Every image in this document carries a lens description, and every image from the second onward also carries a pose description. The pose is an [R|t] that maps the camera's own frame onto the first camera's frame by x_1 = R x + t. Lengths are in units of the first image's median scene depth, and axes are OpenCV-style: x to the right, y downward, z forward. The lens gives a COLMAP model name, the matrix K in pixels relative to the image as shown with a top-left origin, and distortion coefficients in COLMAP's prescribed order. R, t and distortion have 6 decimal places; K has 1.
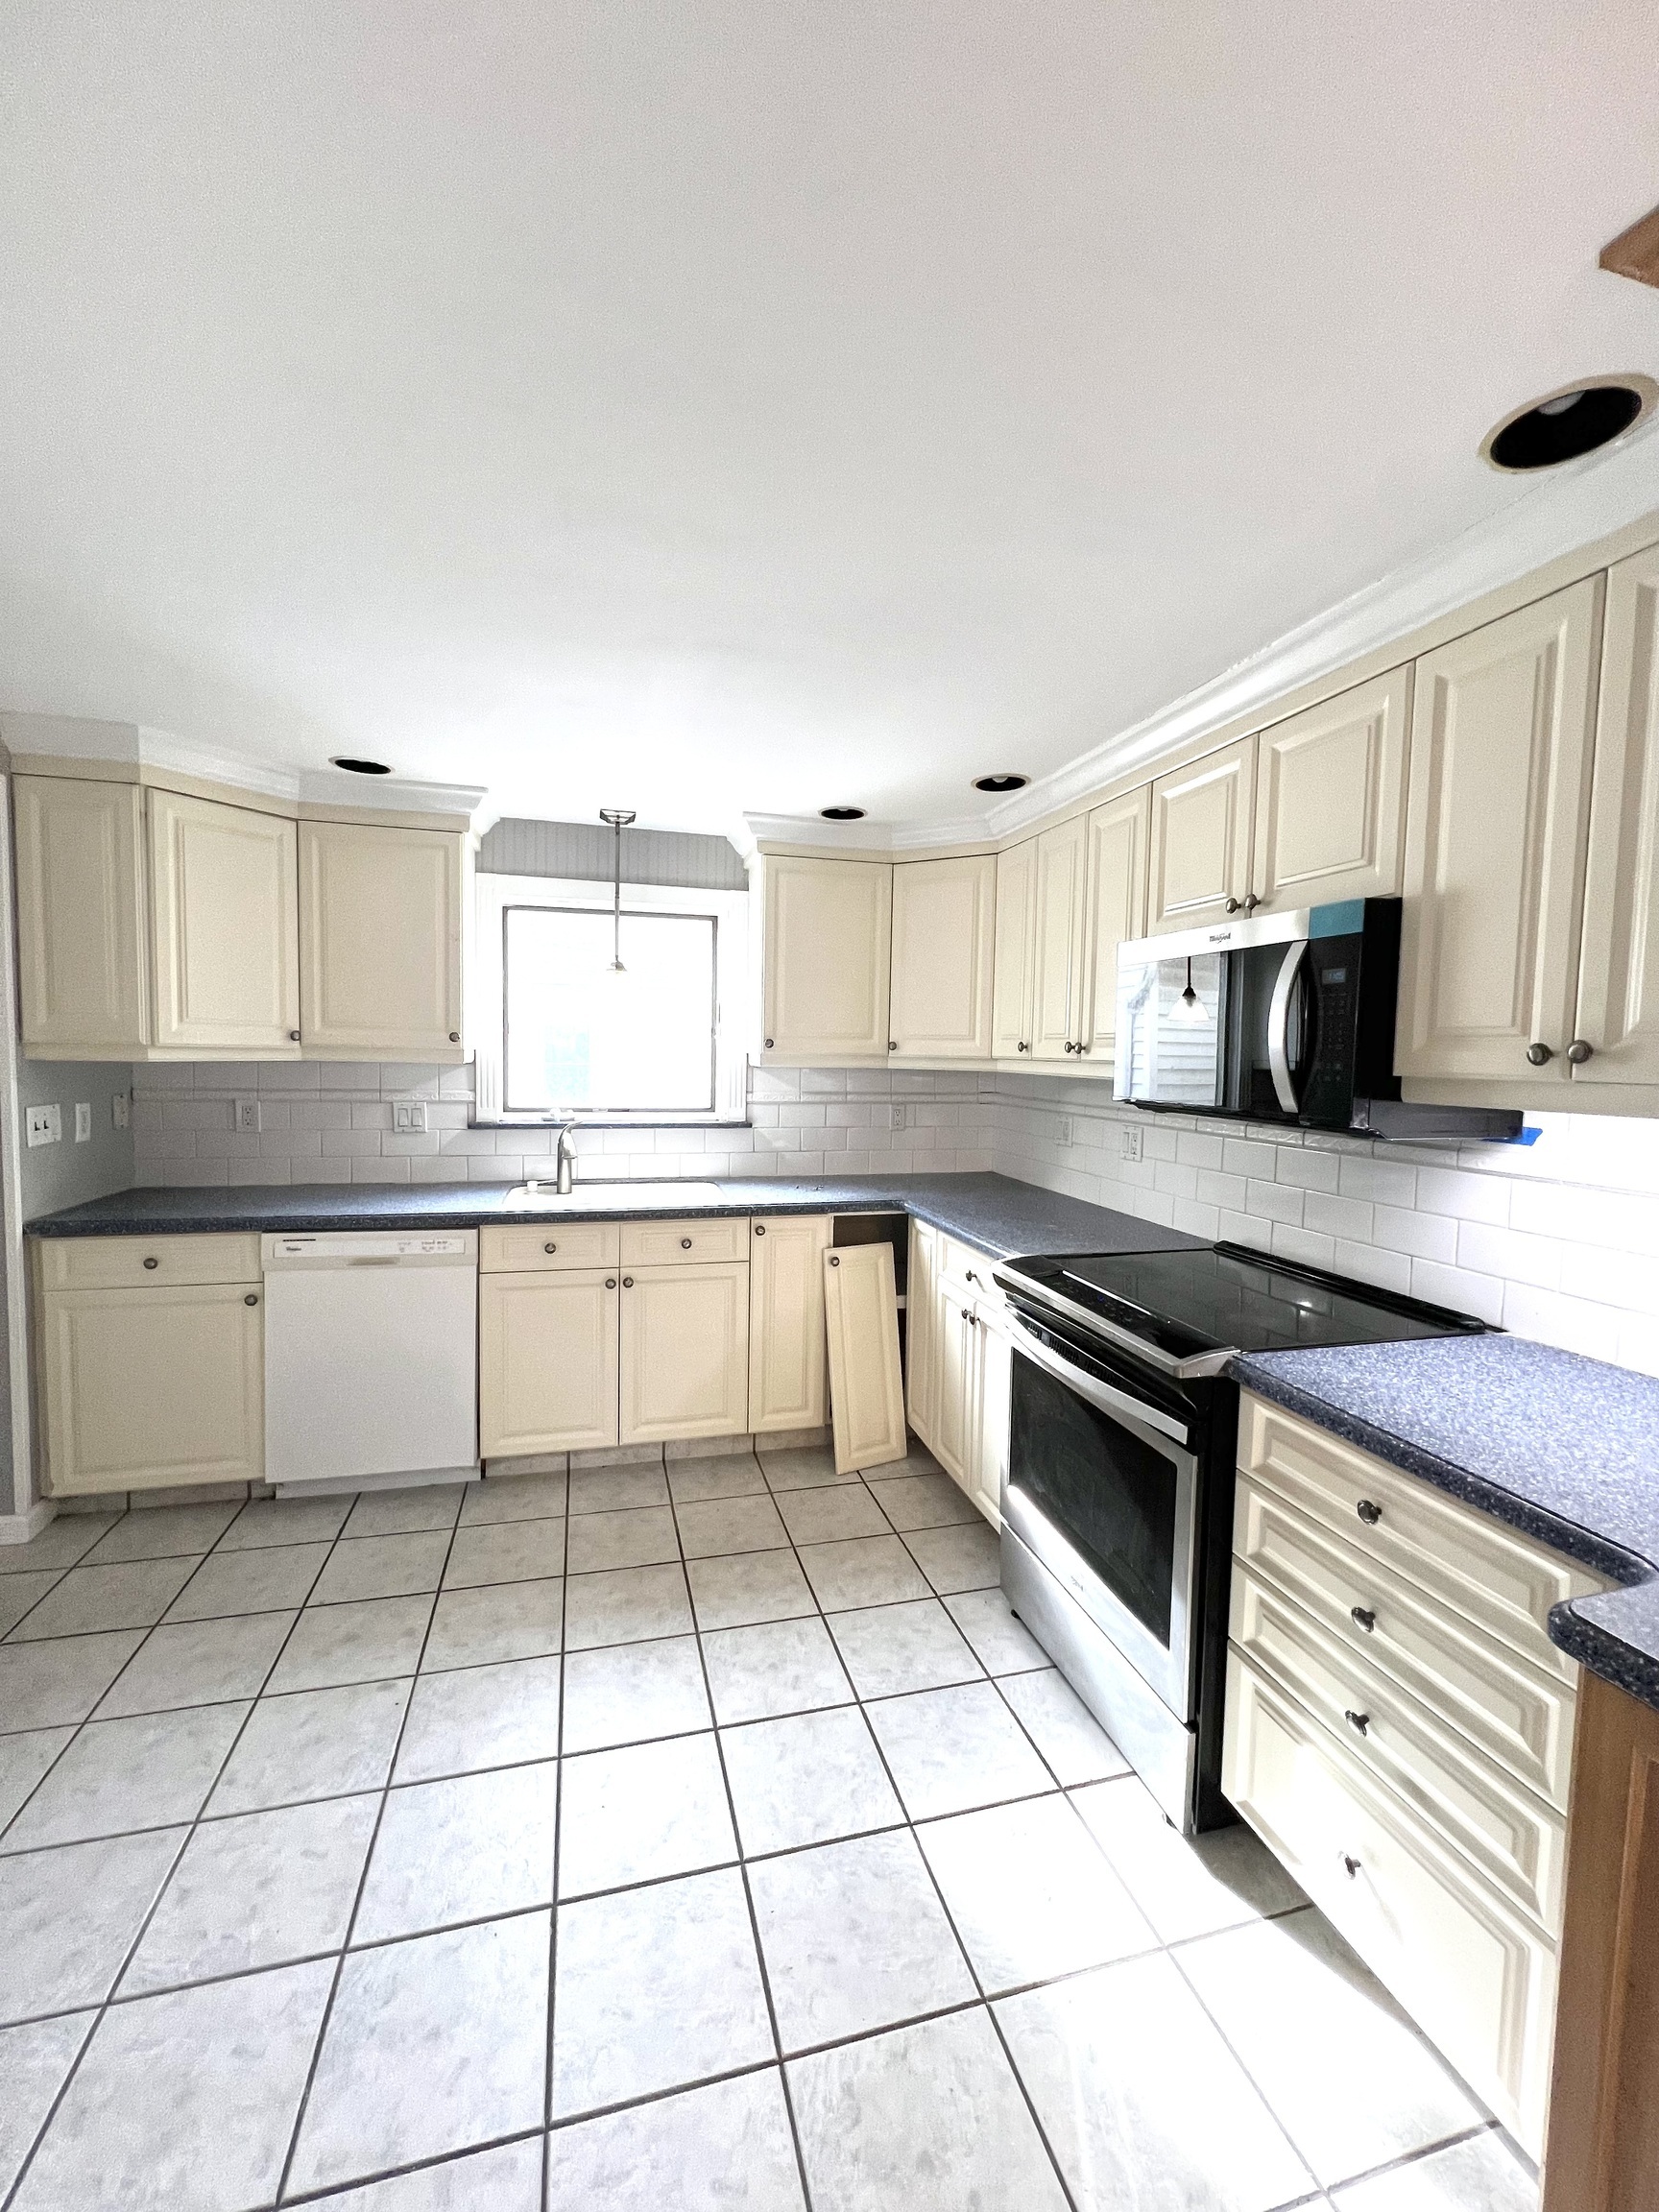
lens RADIAL K [[860.8, 0, 790.8], [0, 860.8, 1104.7], [0, 0, 1]] dist [-0.000793, -0.000291]
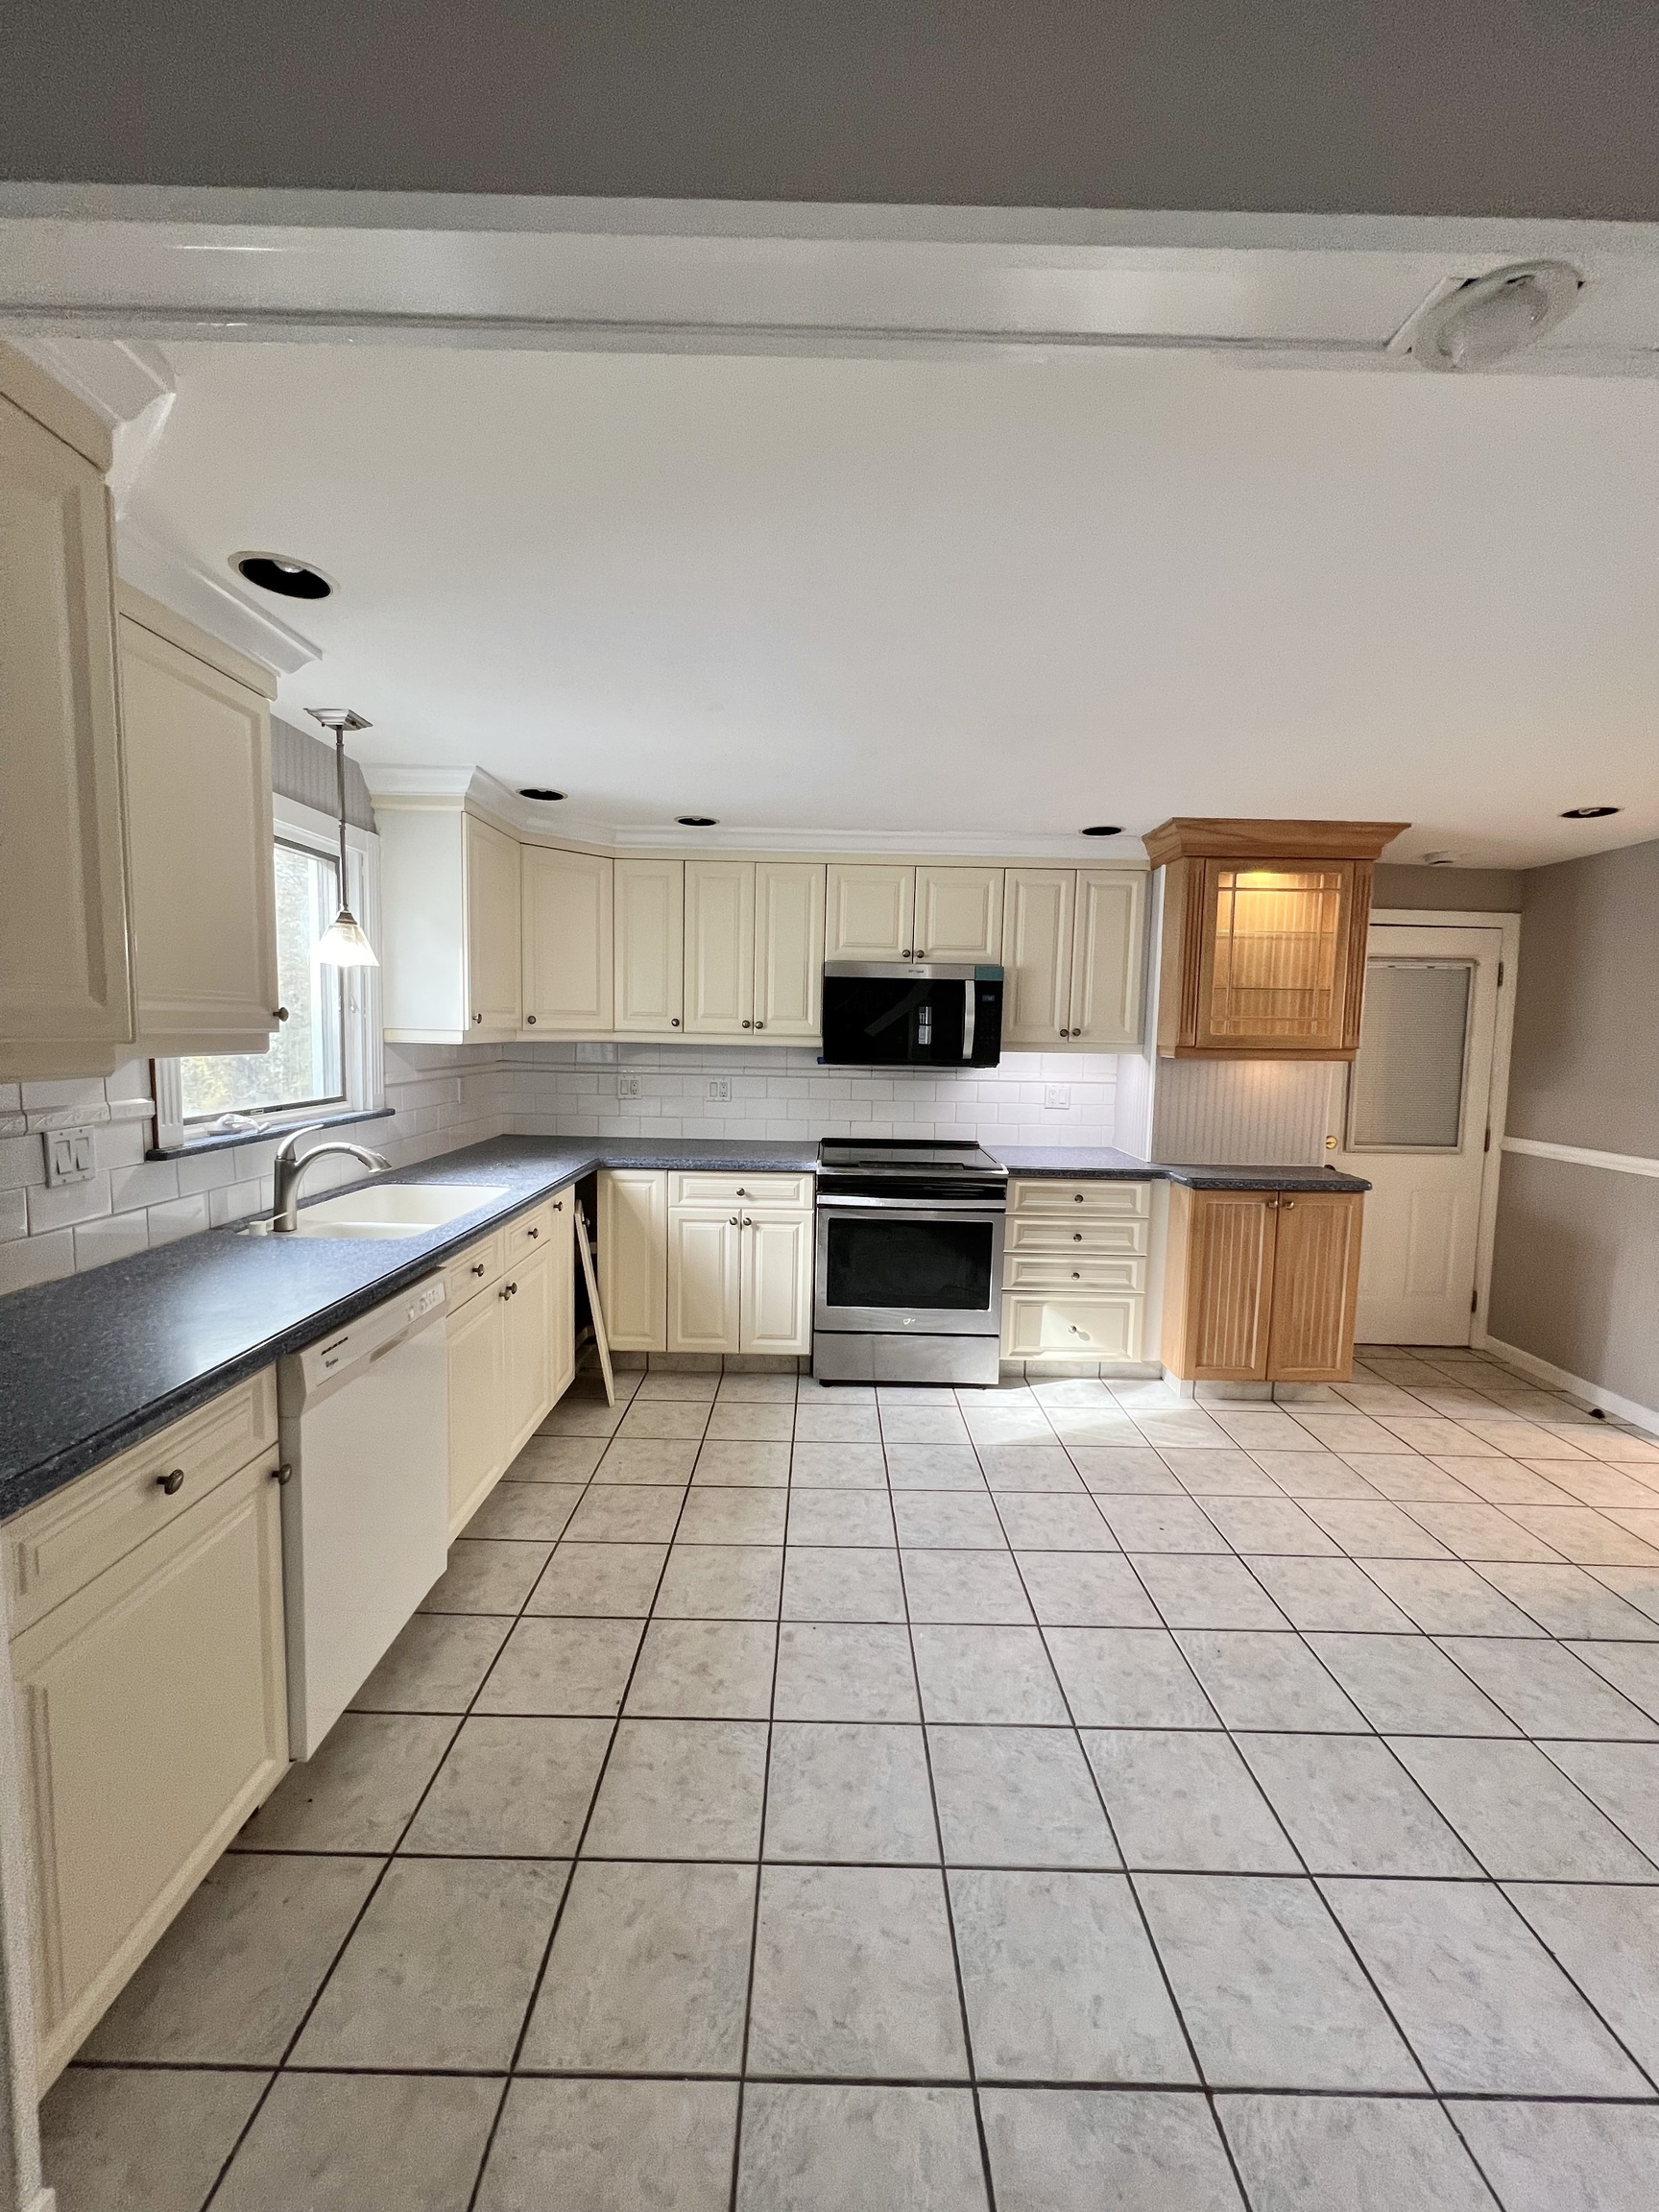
lens RADIAL K [[888.1, 0, 812.4], [0, 888.1, 1106.9], [0, 0, 1]] dist [0.001572, -0.000059]
pose [[0.272789, -0.098986, 0.956968, -0.982902], [0.046980, 0.994877, 0.089516, -0.051526], [-0.960926, 0.020539, 0.276042, 0.441365]]
